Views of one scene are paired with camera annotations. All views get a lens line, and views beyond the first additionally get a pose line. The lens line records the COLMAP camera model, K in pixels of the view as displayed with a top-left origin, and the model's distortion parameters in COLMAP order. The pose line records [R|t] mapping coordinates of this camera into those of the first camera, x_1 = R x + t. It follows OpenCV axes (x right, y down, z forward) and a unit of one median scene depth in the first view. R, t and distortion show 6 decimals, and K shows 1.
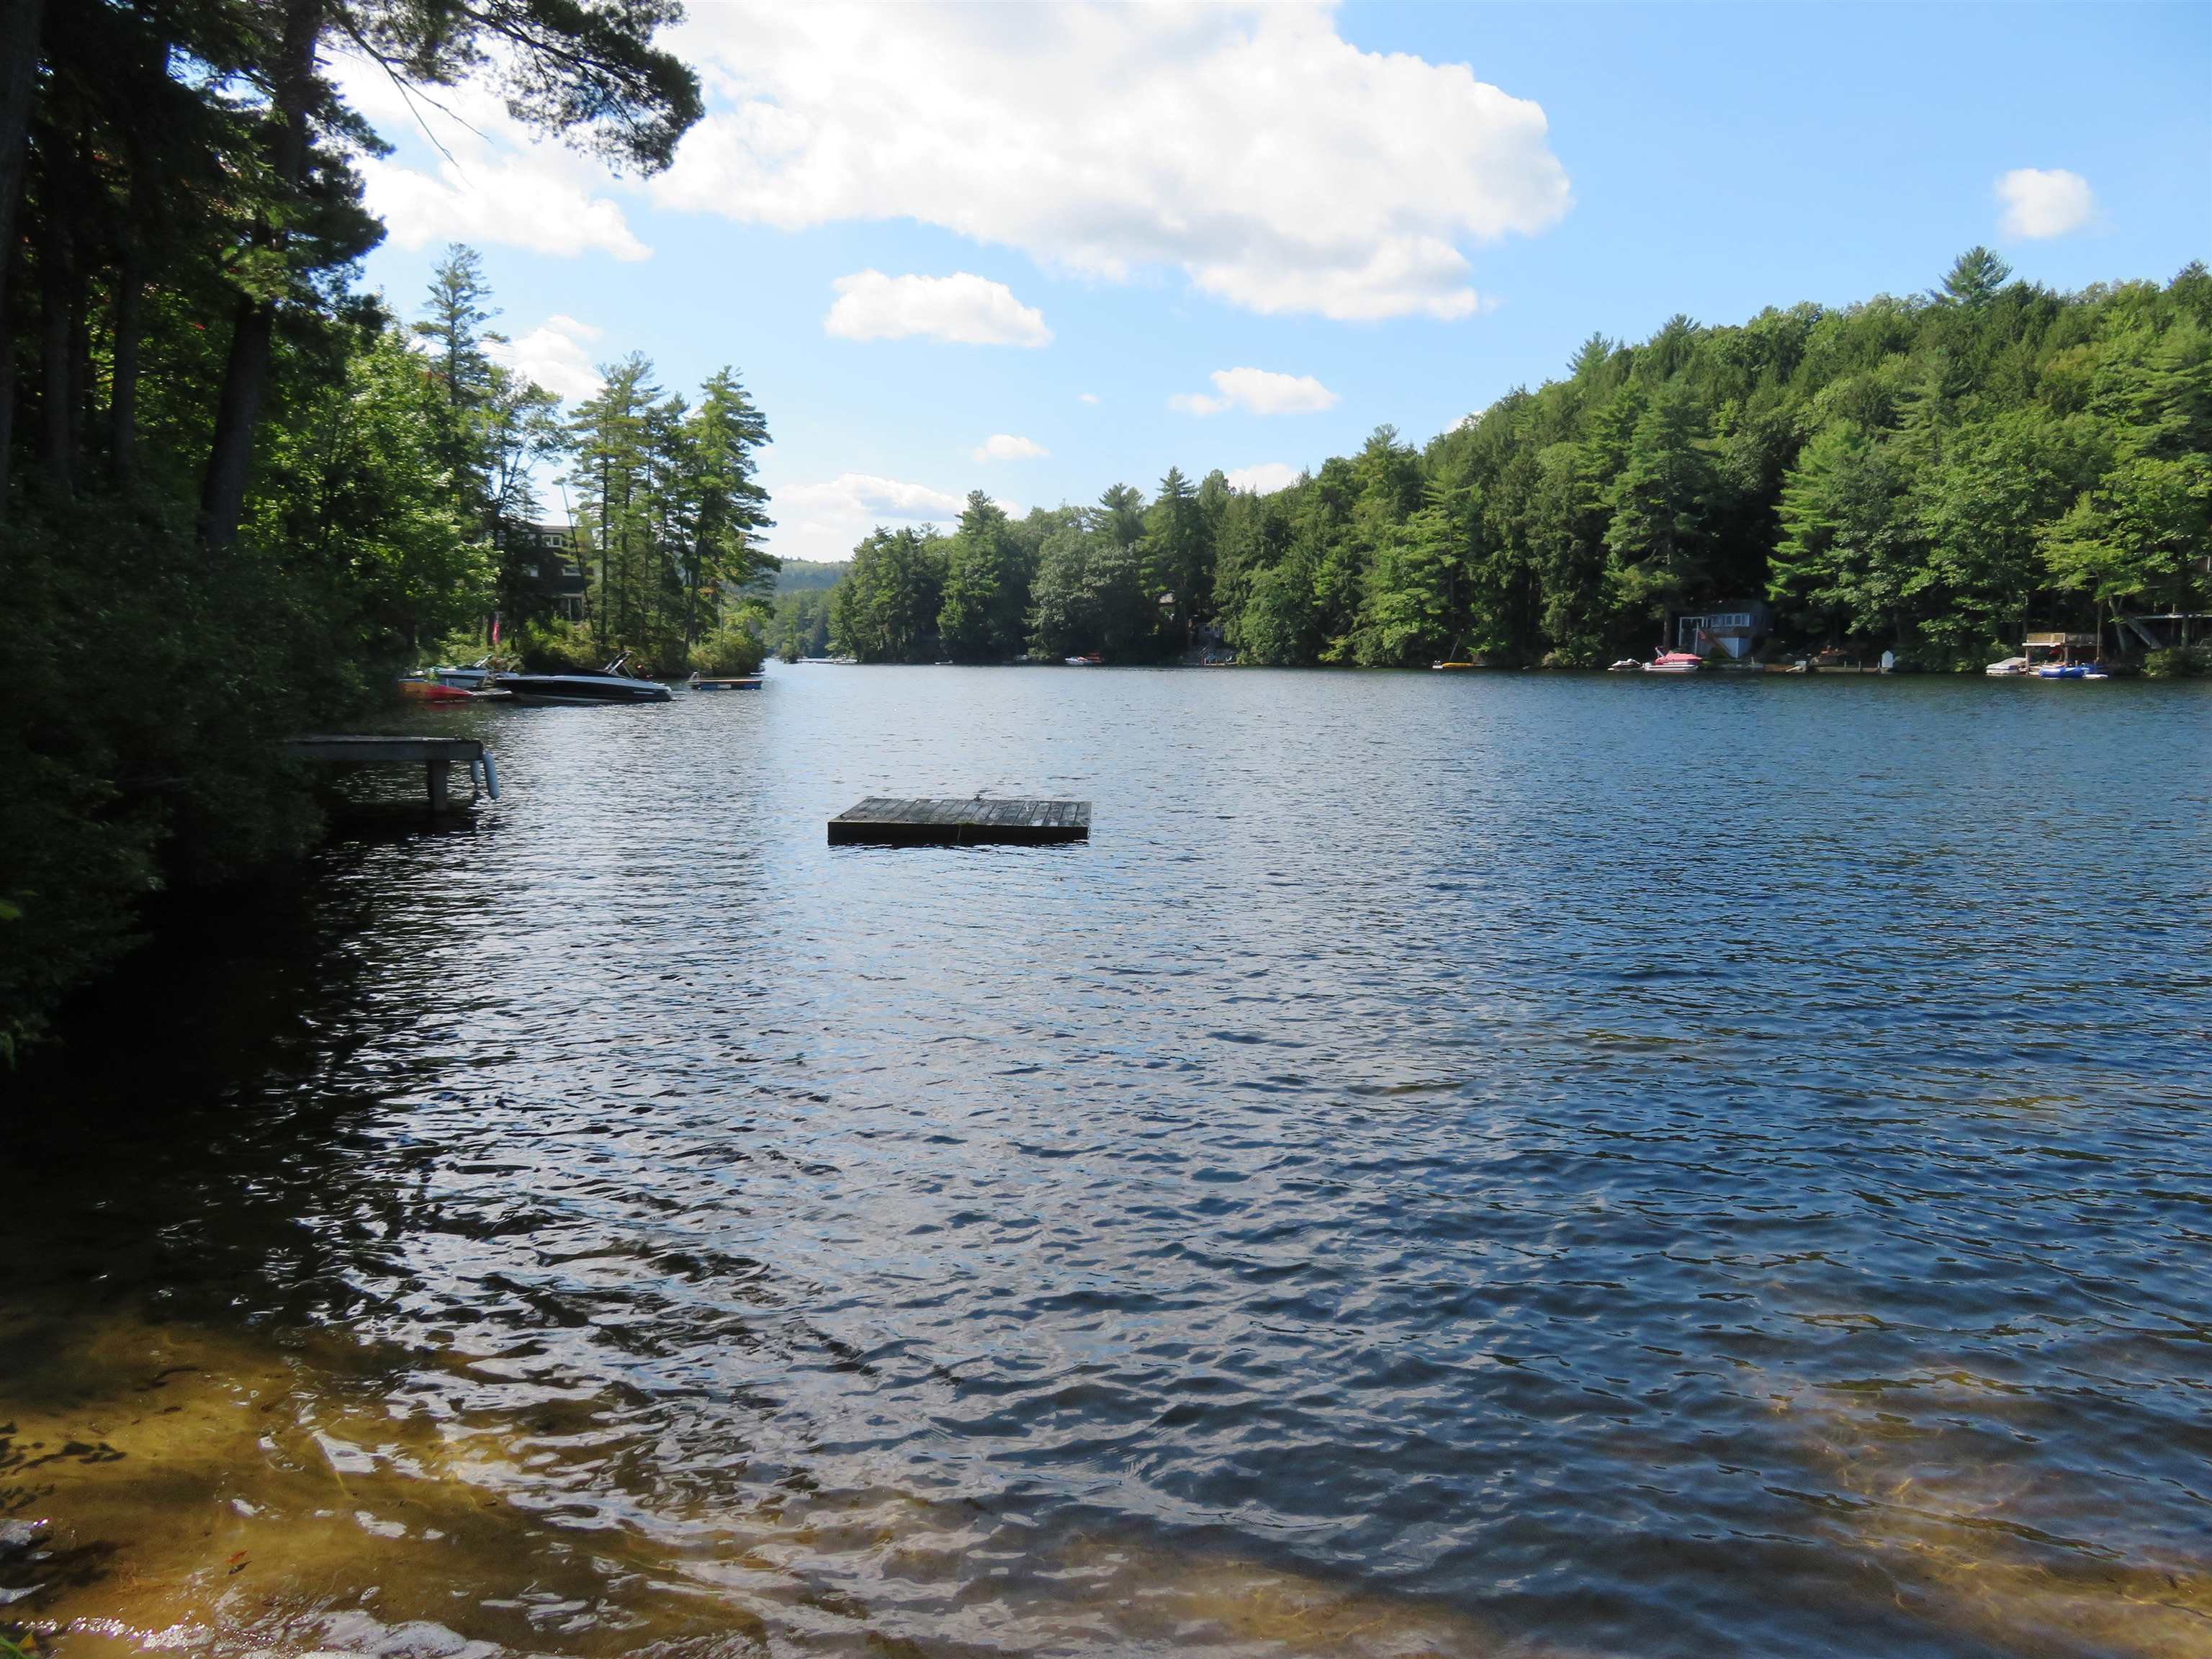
lens RADIAL K [[1596.0, 0, 1106.0], [0, 1596.0, 829.5], [0, 0, 1]] dist [-0.008680, 0.008392]
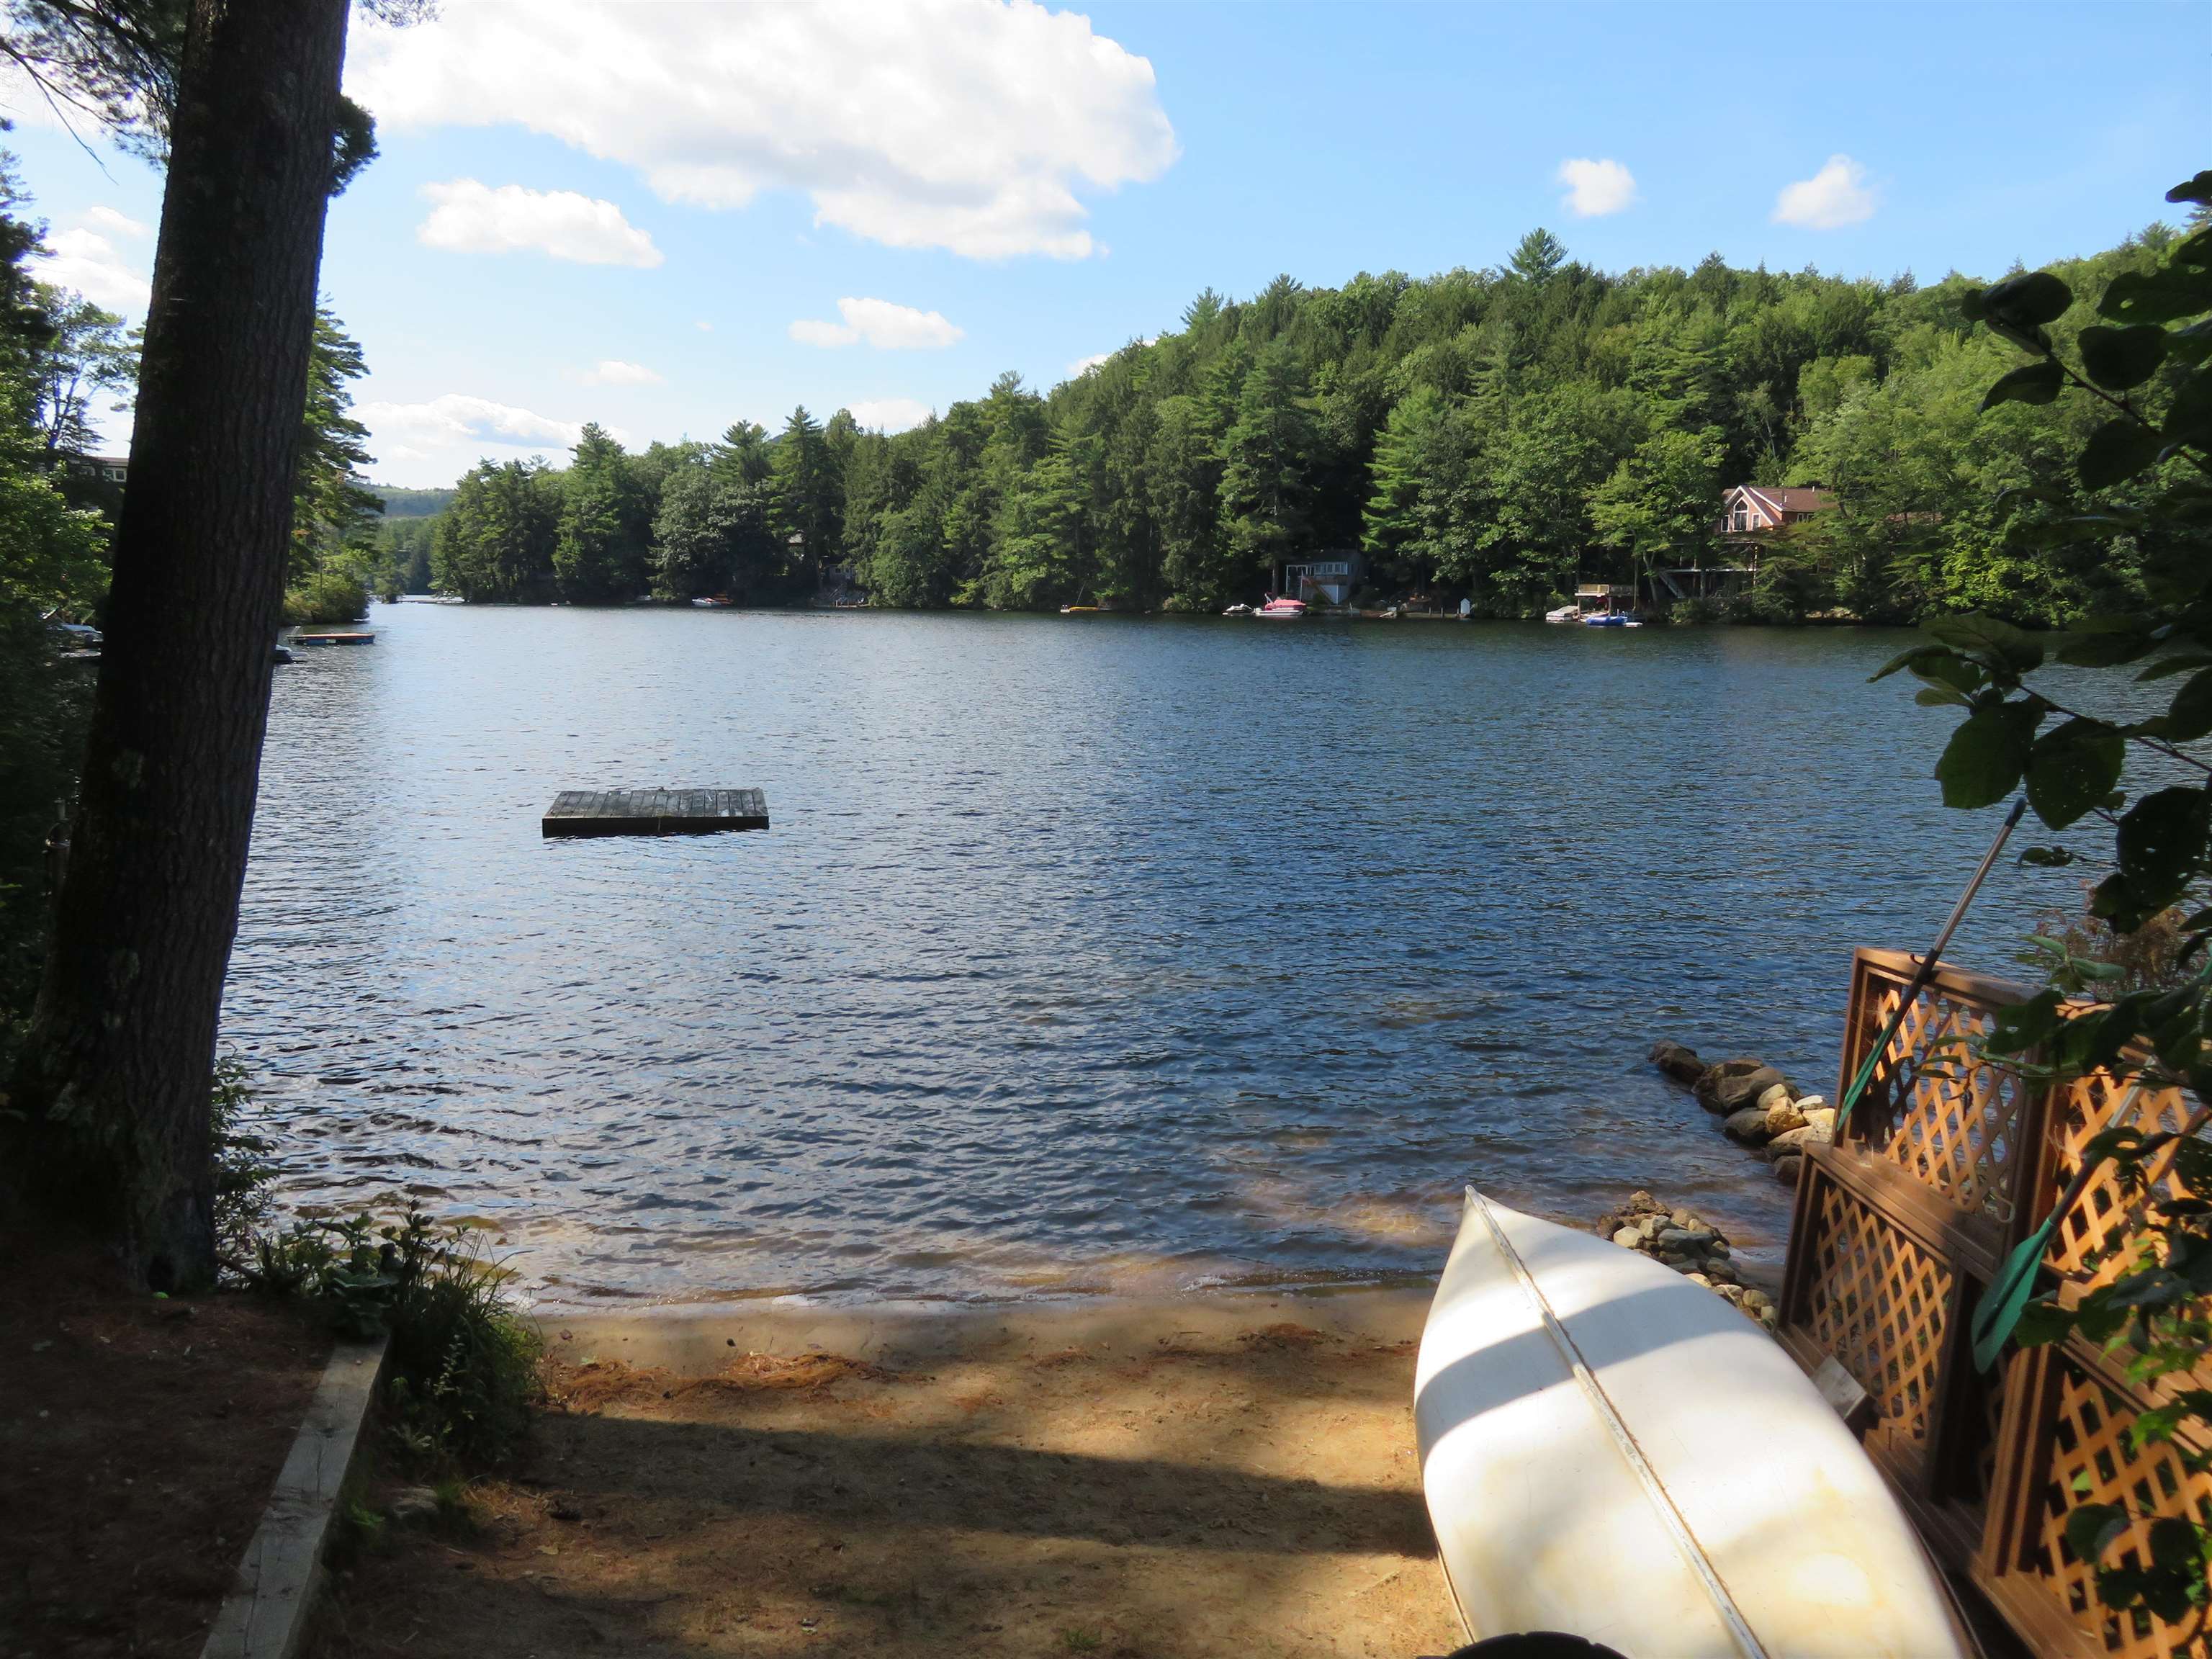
lens RADIAL K [[1596.0, 0, 1106.0], [0, 1596.0, 829.5], [0, 0, 1]] dist [-0.008680, 0.008392]
pose [[0.973970, -0.028701, 0.224851, -0.003213], [0.019839, 0.998938, 0.041575, -0.002972], [-0.225805, -0.036032, 0.973506, -0.019457]]
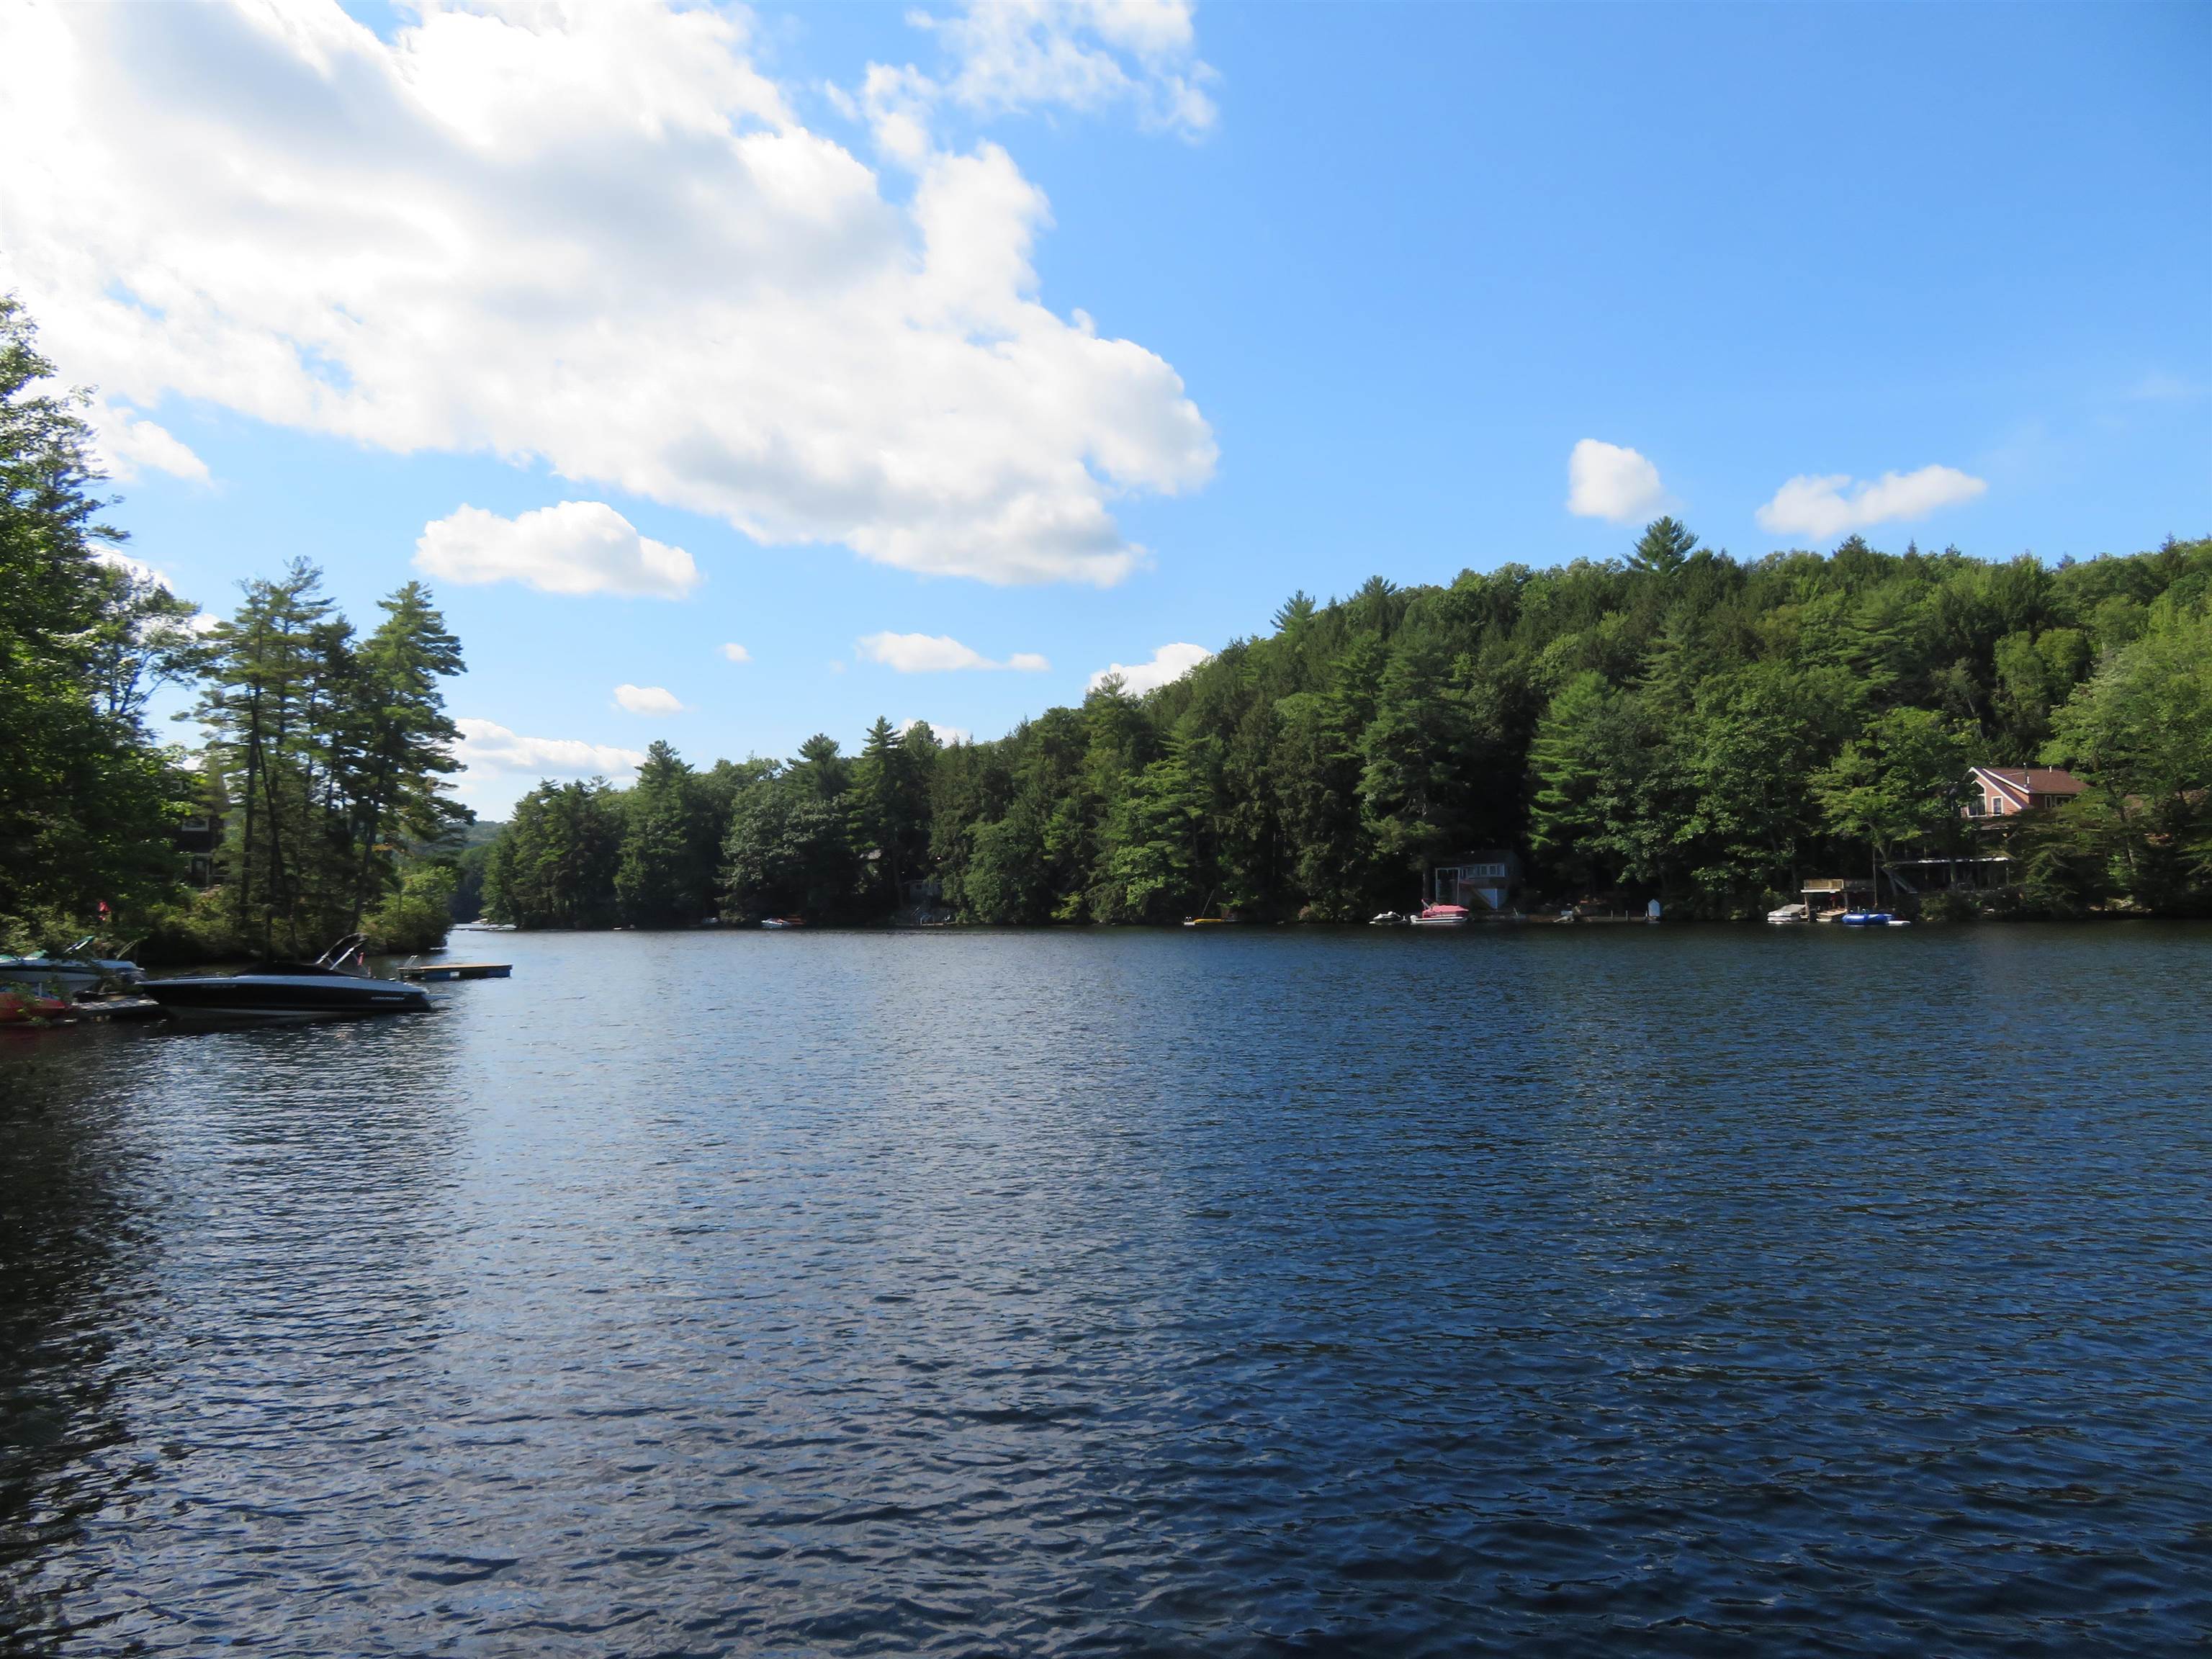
lens RADIAL K [[1596.0, 0, 1106.0], [0, 1596.0, 829.5], [0, 0, 1]] dist [-0.008680, 0.008392]
pose [[0.976023, -0.005458, 0.217600, -0.046982], [0.040052, 0.987120, -0.154890, -0.013474], [-0.213952, 0.159891, 0.963670, 0.099745]]
